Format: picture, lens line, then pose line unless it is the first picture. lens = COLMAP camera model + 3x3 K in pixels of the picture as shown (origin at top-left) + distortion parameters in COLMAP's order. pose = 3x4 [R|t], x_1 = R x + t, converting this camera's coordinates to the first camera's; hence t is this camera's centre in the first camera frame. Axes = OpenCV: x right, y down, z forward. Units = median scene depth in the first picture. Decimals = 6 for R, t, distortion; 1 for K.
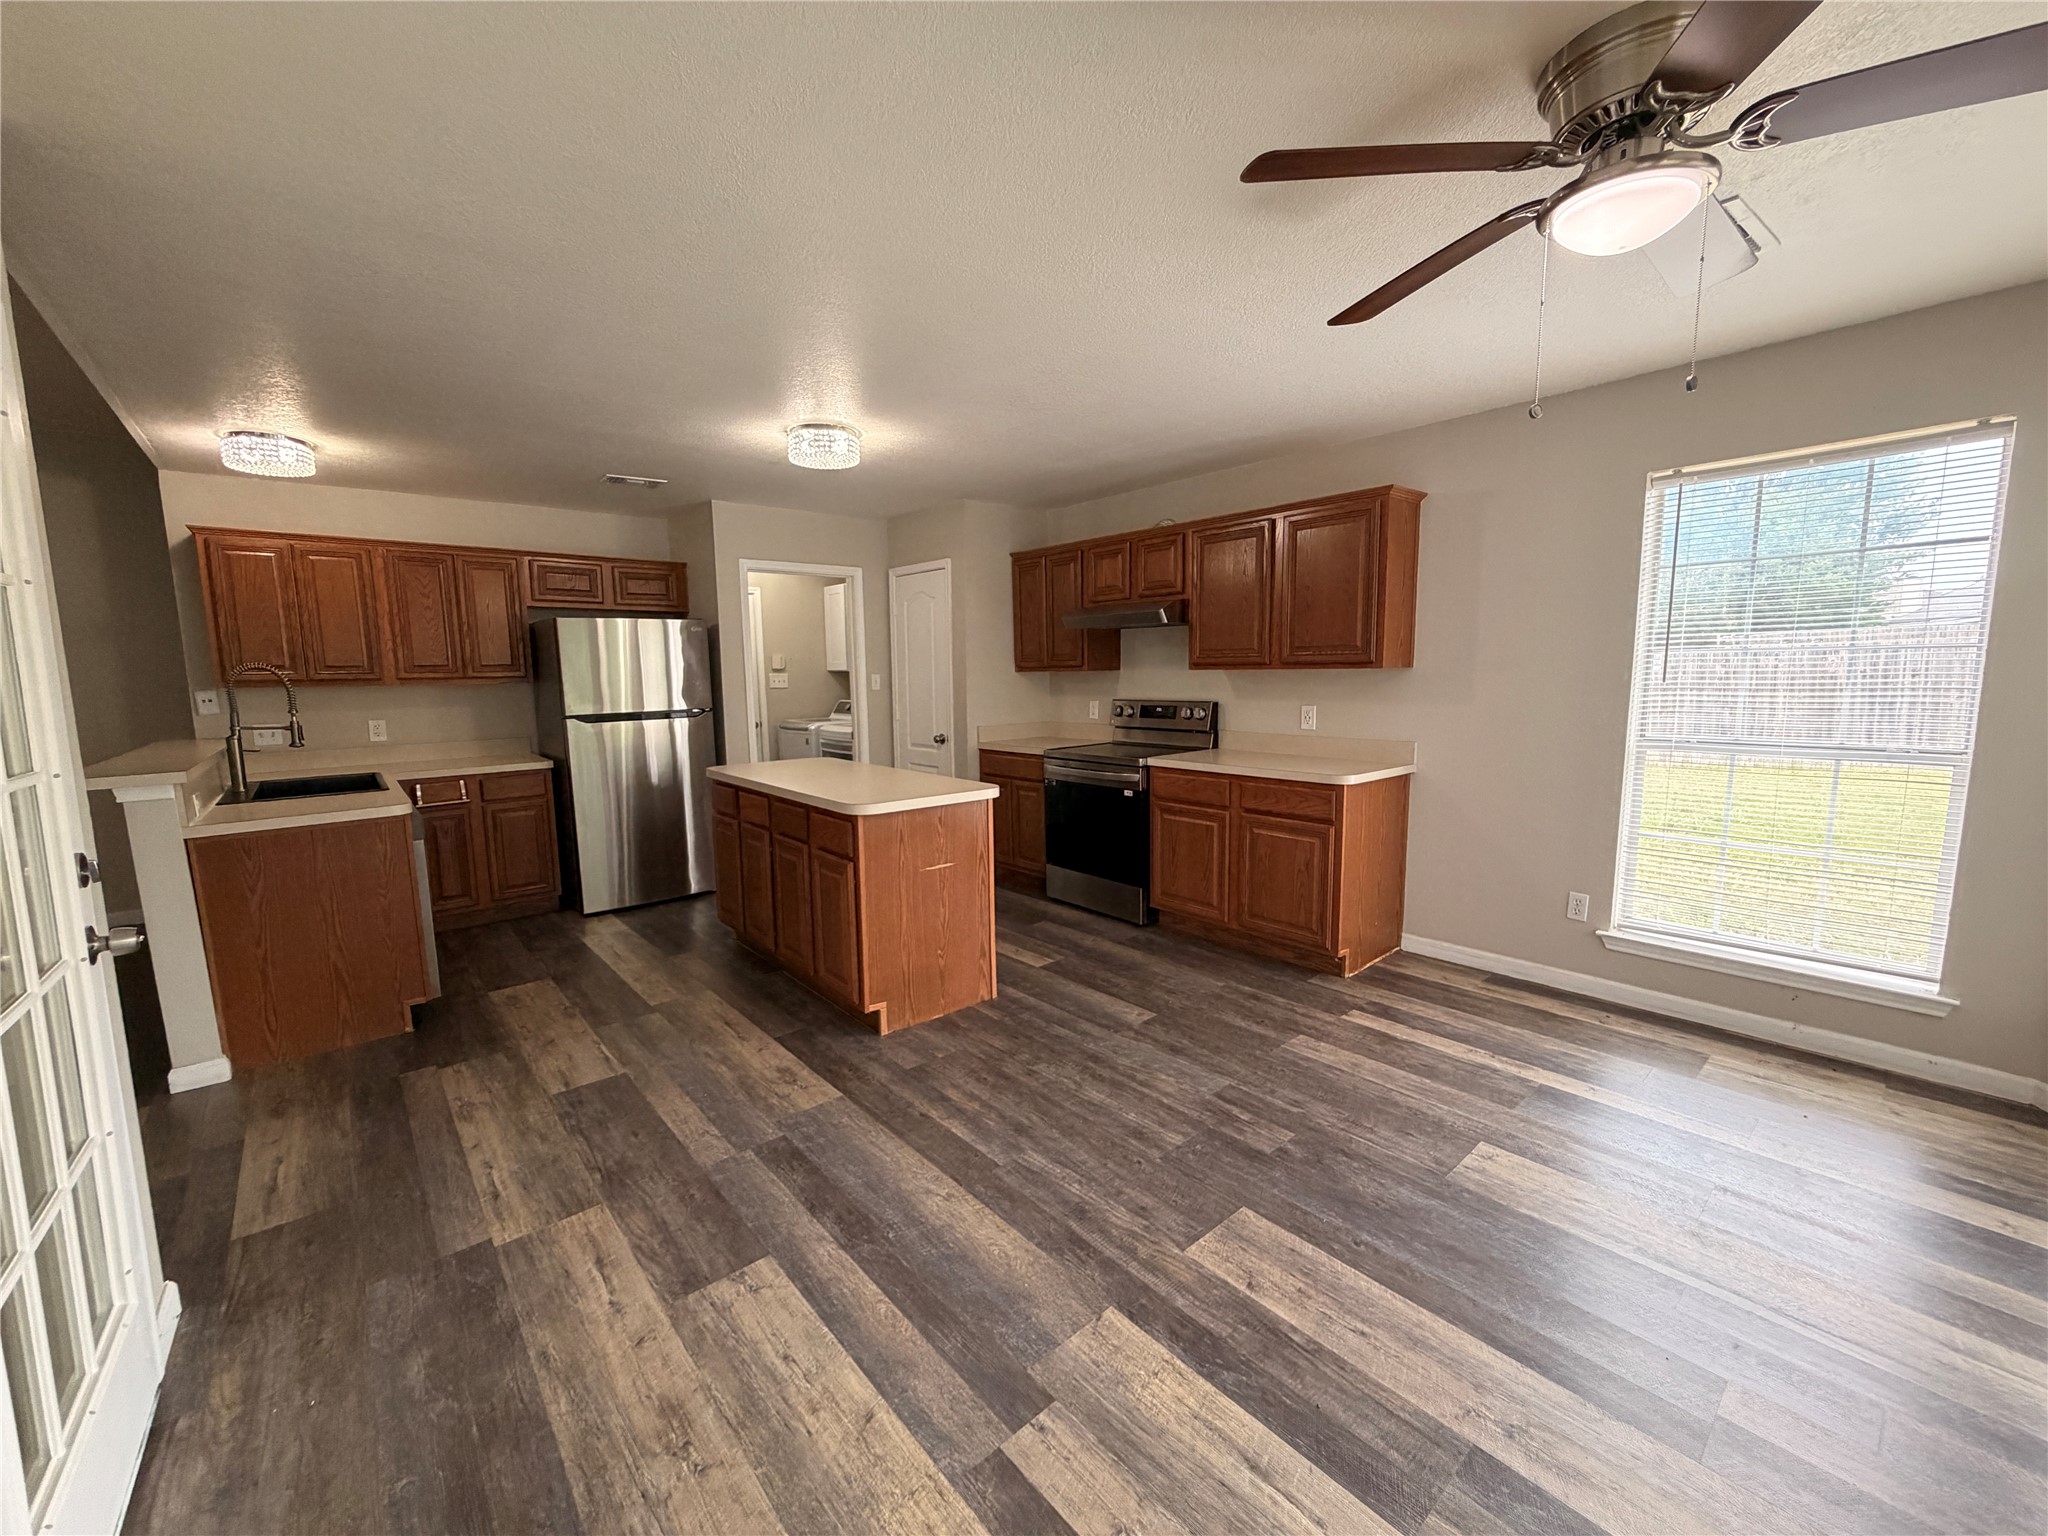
lens RADIAL K [[821.3, 0, 1012.8], [0, 821.3, 765.8], [0, 0, 1]] dist [-0.003608, -0.000127]
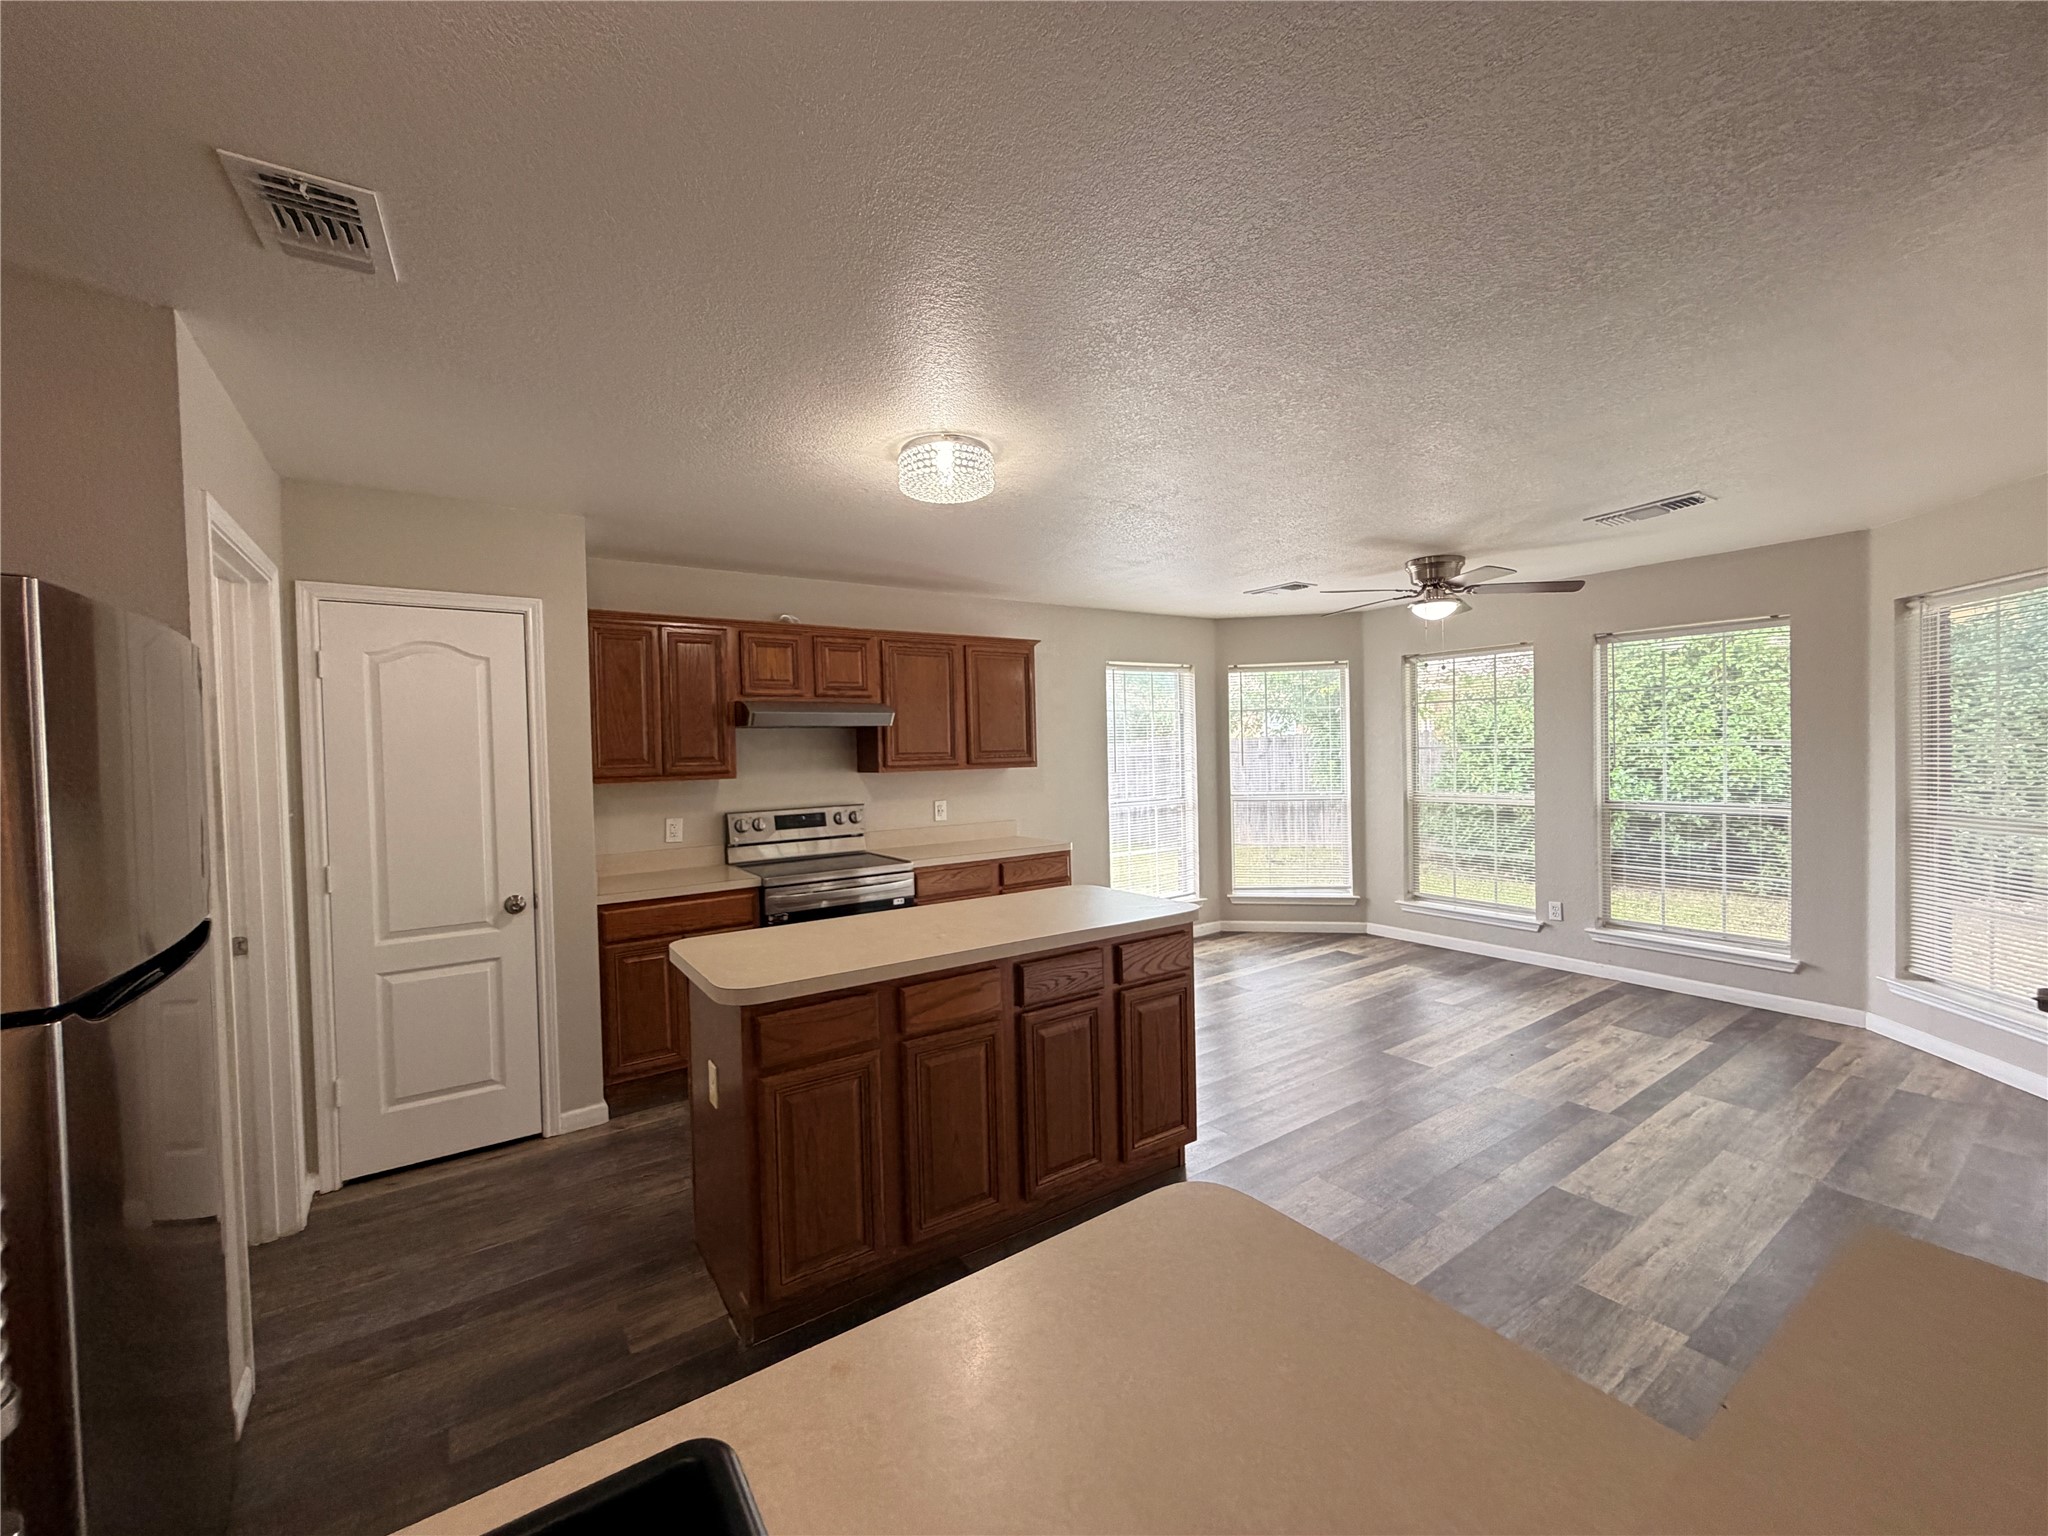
lens RADIAL K [[821.3, 0, 1019.2], [0, 821.3, 767.3], [0, 0, 1]] dist [-0.003608, -0.000127]
pose [[0.098231, -0.003656, 0.995157, -1.698057], [0.142058, 0.989804, -0.010386, -0.194886], [-0.984972, 0.142391, 0.097748, 1.611520]]
